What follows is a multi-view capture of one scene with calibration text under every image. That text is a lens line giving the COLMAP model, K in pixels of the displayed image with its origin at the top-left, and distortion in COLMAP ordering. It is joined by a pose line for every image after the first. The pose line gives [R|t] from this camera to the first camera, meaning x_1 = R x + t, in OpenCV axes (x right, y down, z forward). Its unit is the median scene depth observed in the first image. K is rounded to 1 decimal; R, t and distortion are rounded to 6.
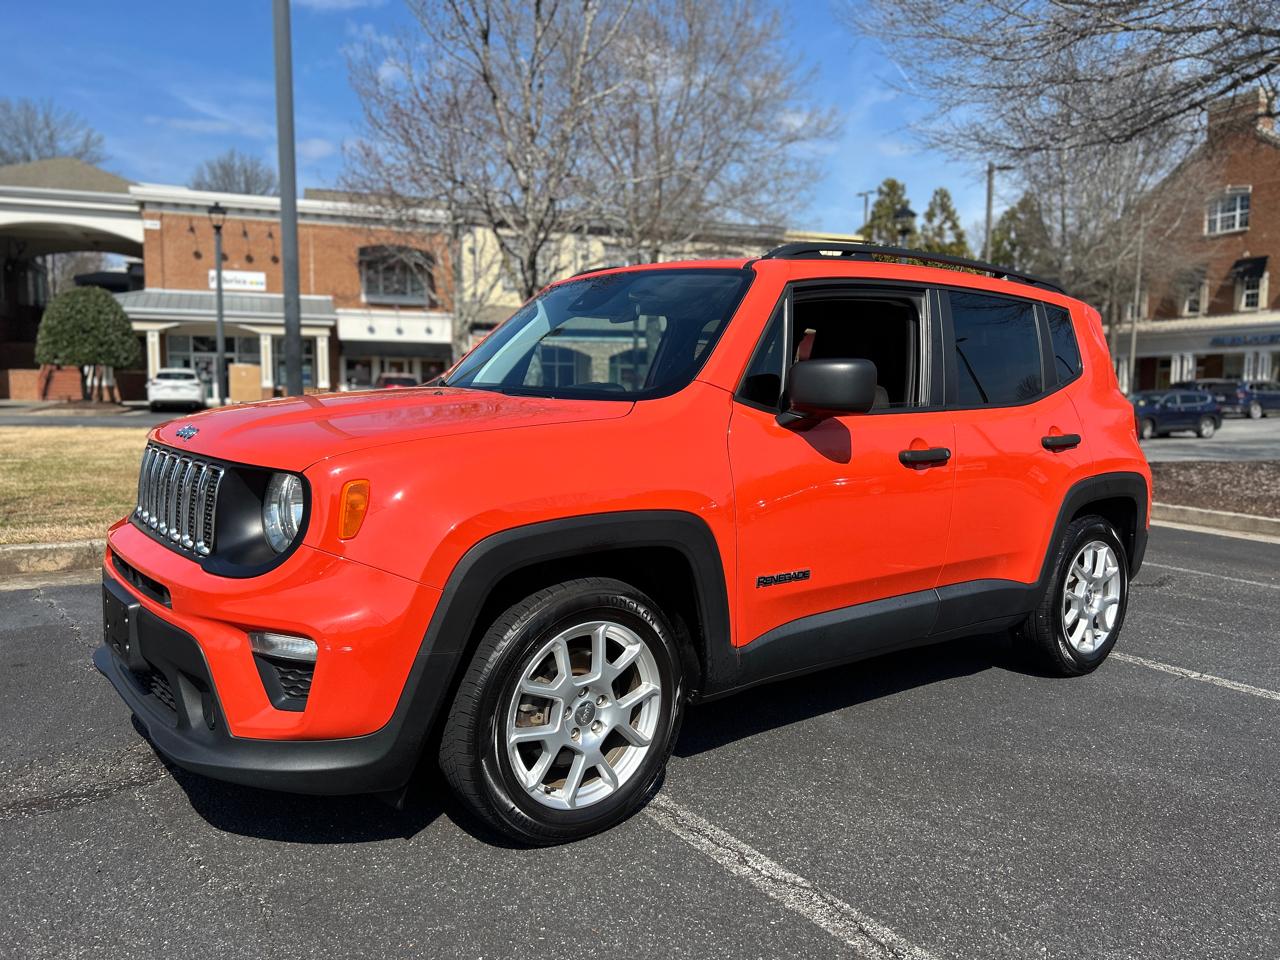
lens RADIAL K [[972.0, 0, 641.1], [0, 972.0, 483.6], [0, 0, 1]] dist [0.059697, -0.061439]
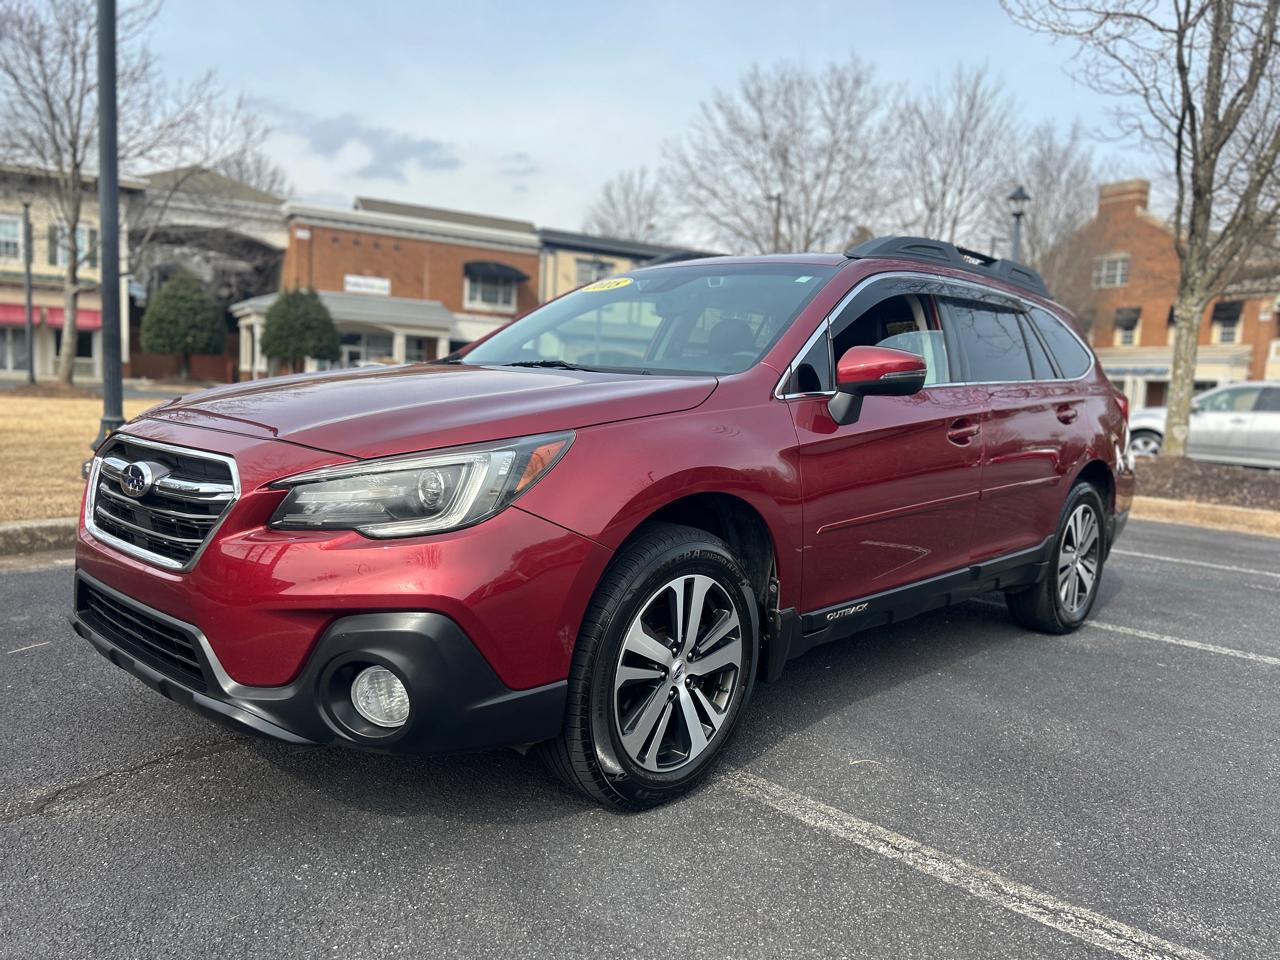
lens RADIAL K [[972.0, 0, 628.6], [0, 972.0, 489.1], [0, 0, 1]] dist [0.059697, -0.061439]
pose [[0.985039, 0.020029, 0.171167, -0.341188], [-0.020532, 0.999789, 0.001170, 0.032996], [-0.171107, -0.004667, 0.985241, -0.235467]]
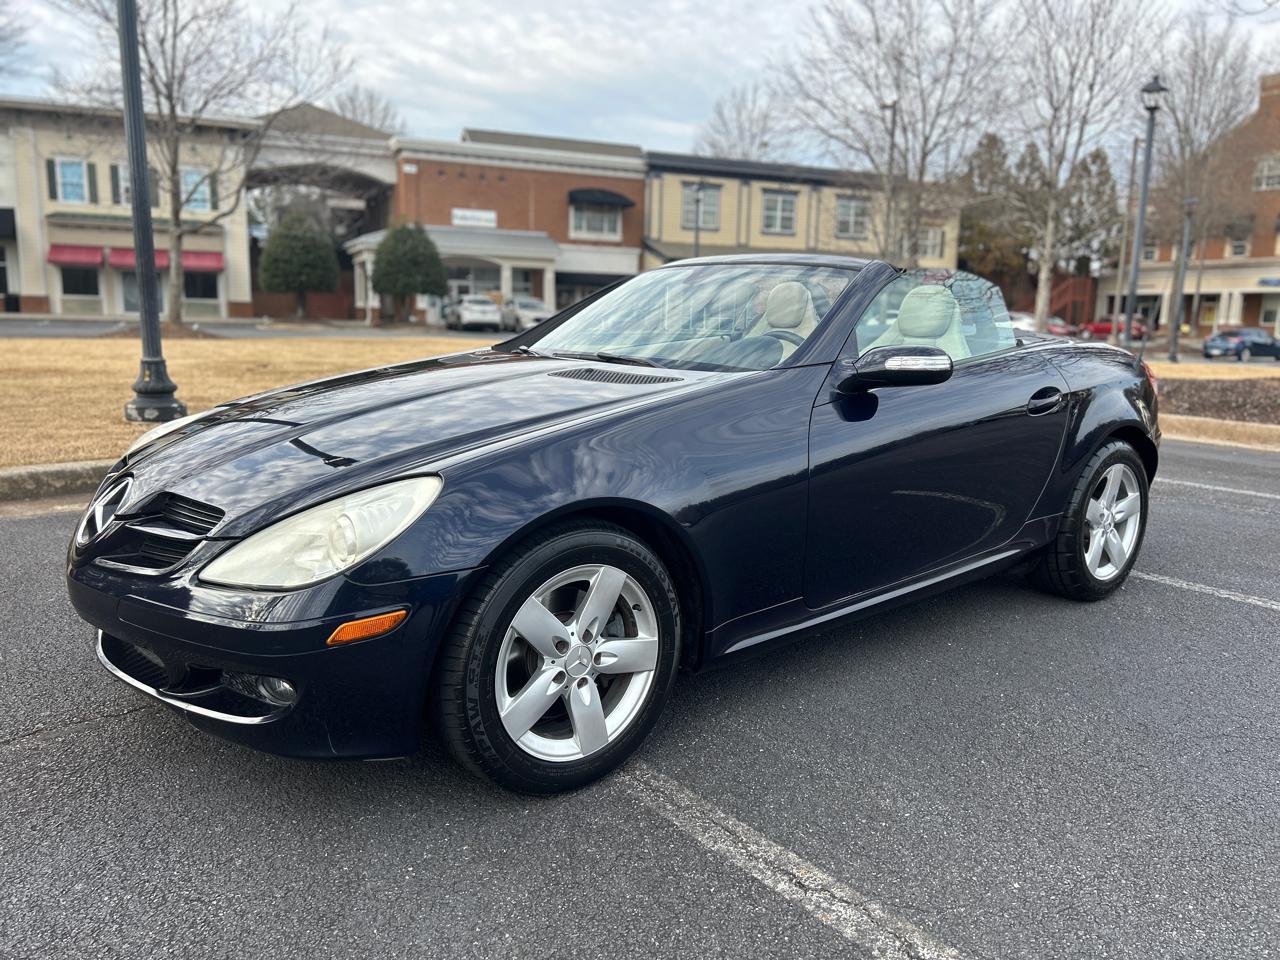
lens RADIAL K [[972.0, 0, 633.4], [0, 972.0, 479.8], [0, 0, 1]] dist [0.059697, -0.061439]
pose [[0.998615, 0.004541, 0.052409, -0.320208], [-0.007972, 0.997824, 0.065455, 0.031325], [-0.051998, -0.065782, 0.996478, -0.222482]]
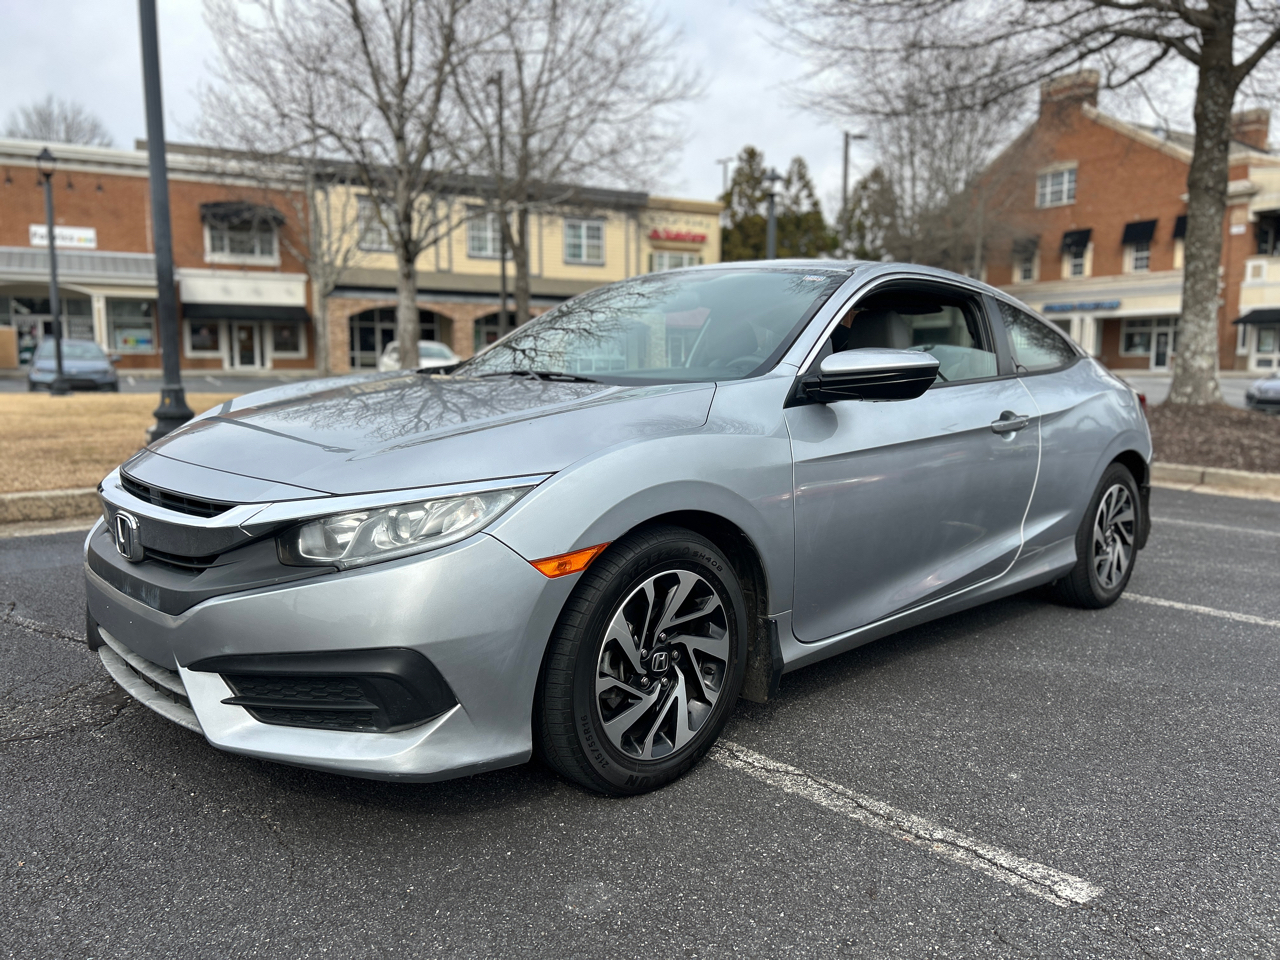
lens RADIAL K [[972.0, 0, 642.7], [0, 972.0, 480.2], [0, 0, 1]] dist [0.059697, -0.061439]
pose [[0.989847, -0.022027, 0.140417, -0.008238], [0.017891, 0.999370, 0.030654, 0.003652], [-0.141003, -0.027831, 0.989618, -0.000353]]
